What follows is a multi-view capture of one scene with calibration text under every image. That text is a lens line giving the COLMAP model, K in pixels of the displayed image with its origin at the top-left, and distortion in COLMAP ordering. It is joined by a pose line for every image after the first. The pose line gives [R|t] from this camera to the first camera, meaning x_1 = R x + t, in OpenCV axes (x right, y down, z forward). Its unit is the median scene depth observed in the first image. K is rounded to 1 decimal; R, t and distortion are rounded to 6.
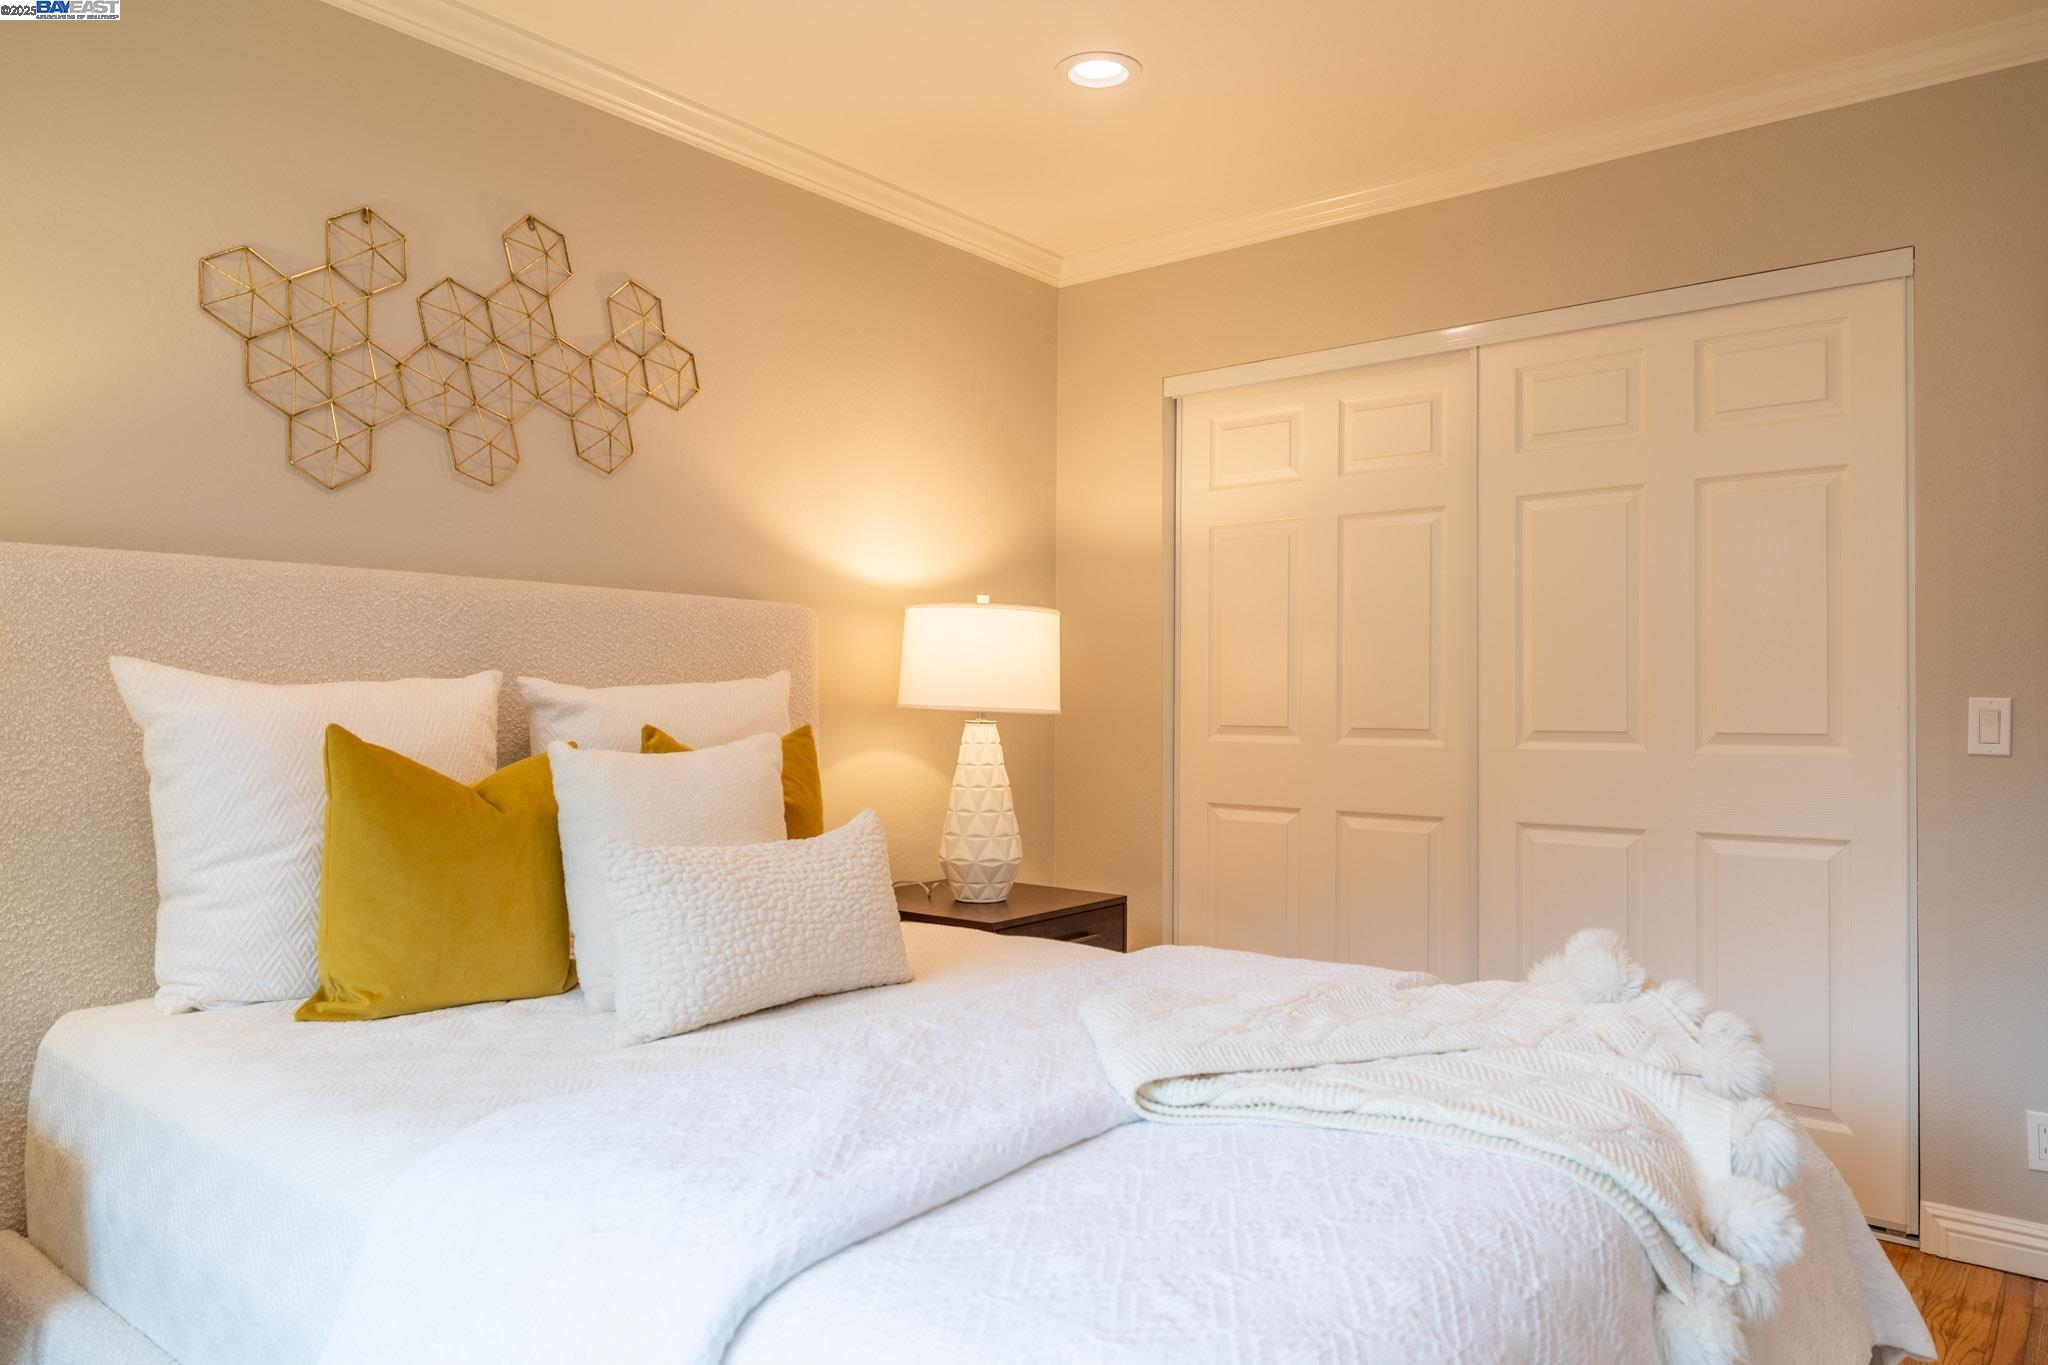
lens RADIAL K [[1462.9, 0, 1019.5], [0, 1462.9, 683.6], [0, 0, 1]] dist [-0.000709, 0.002957]
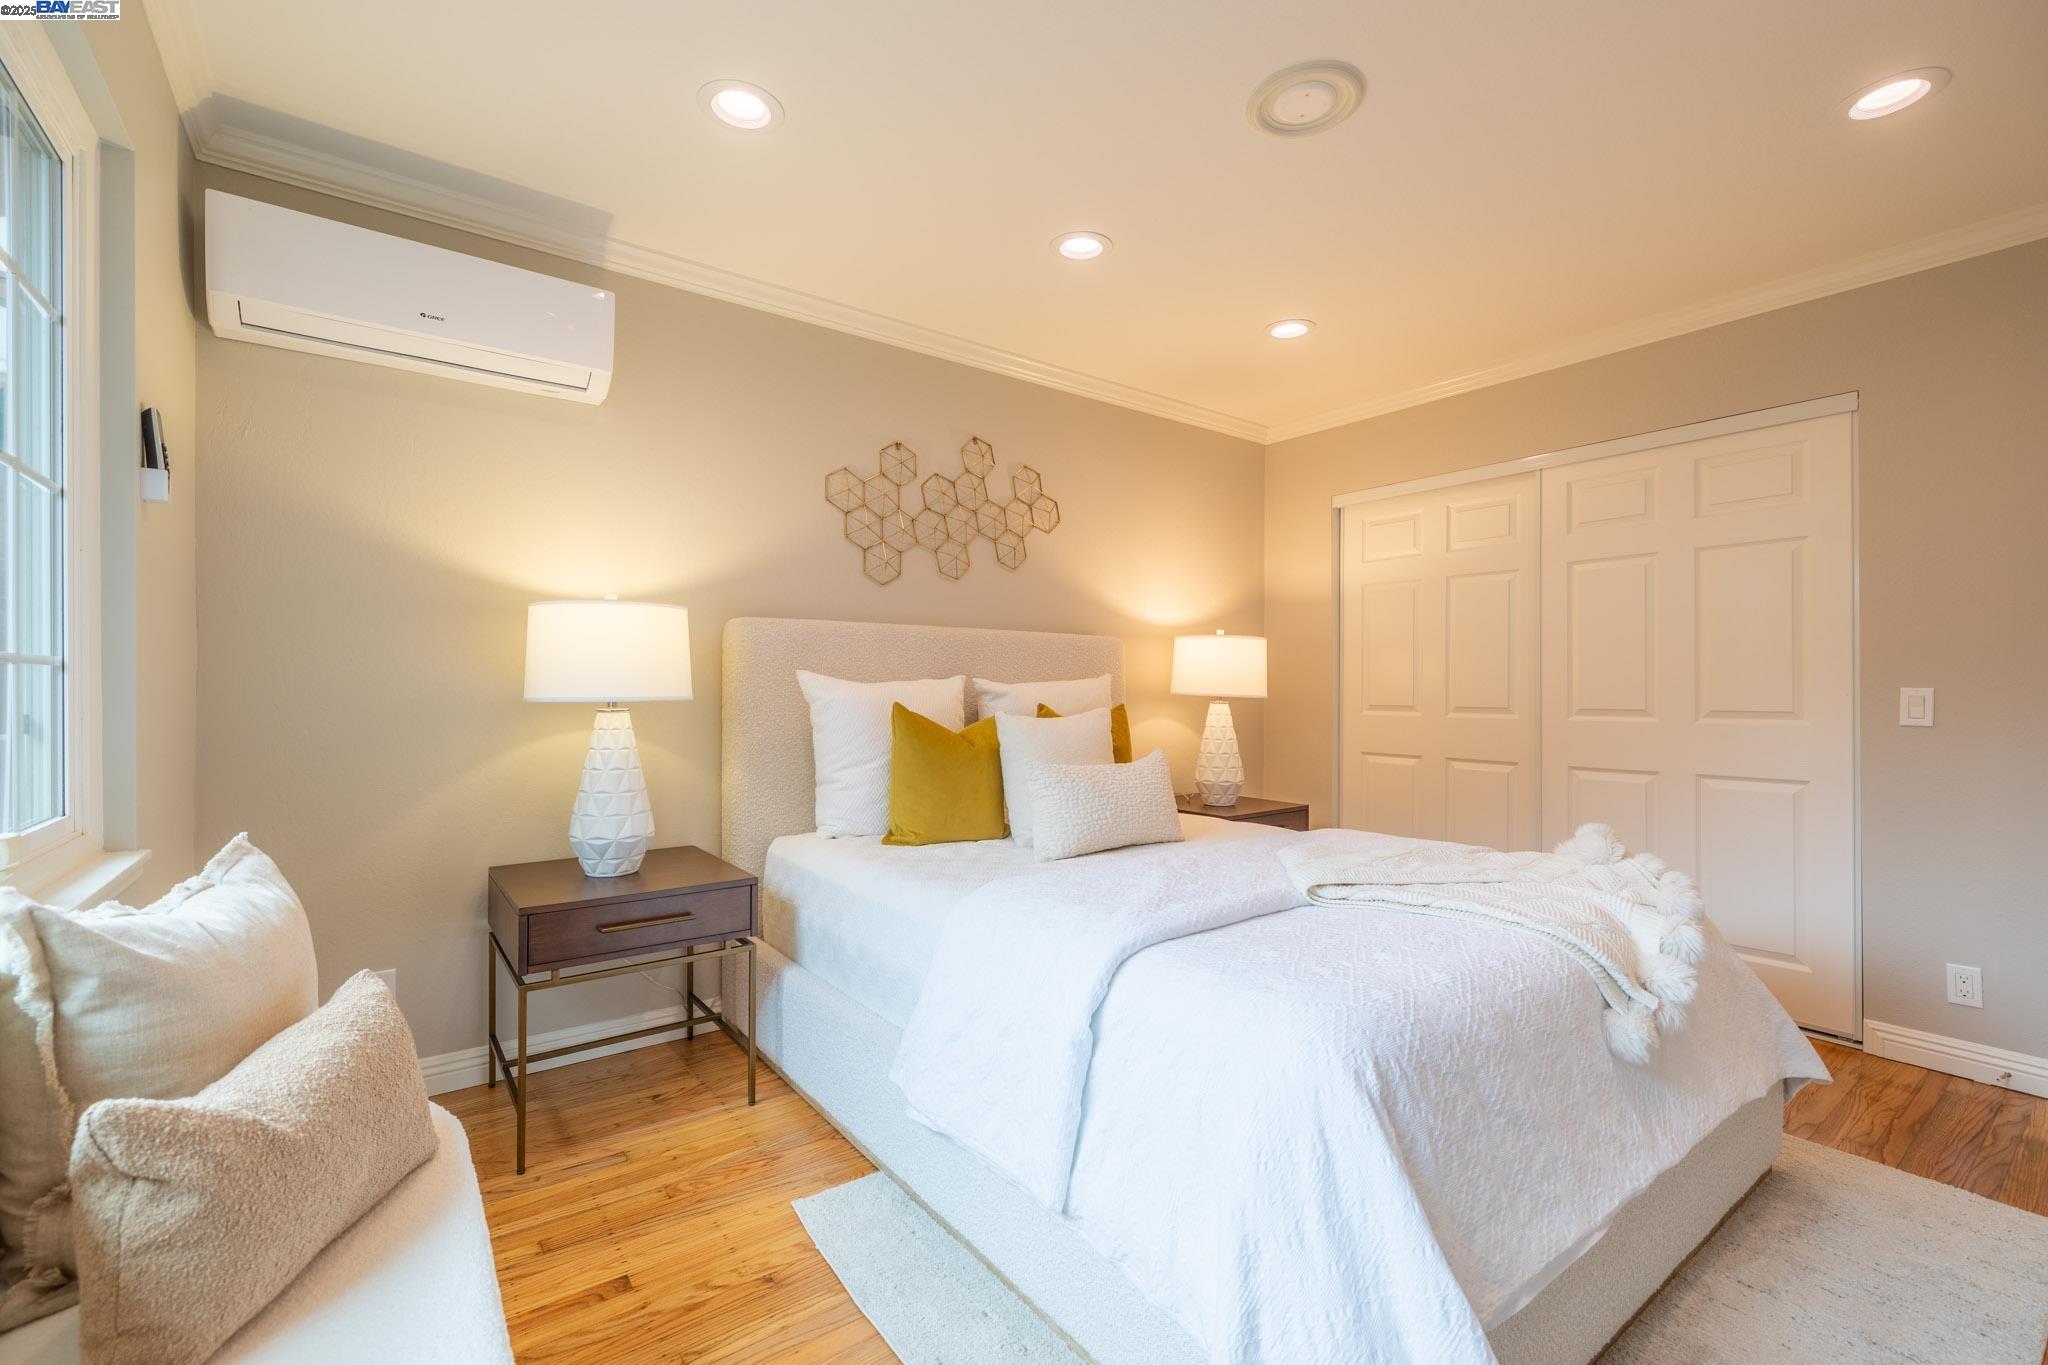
lens RADIAL K [[898.6, 0, 973.6], [0, 898.6, 684.8], [0, 0, 1]] dist [0.004486, -0.000750]
pose [[0.958694, -0.002660, -0.284429, -0.003497], [0.004269, 0.999978, 0.005039, -0.002353], [0.284409, -0.006045, 0.958684, -0.155749]]
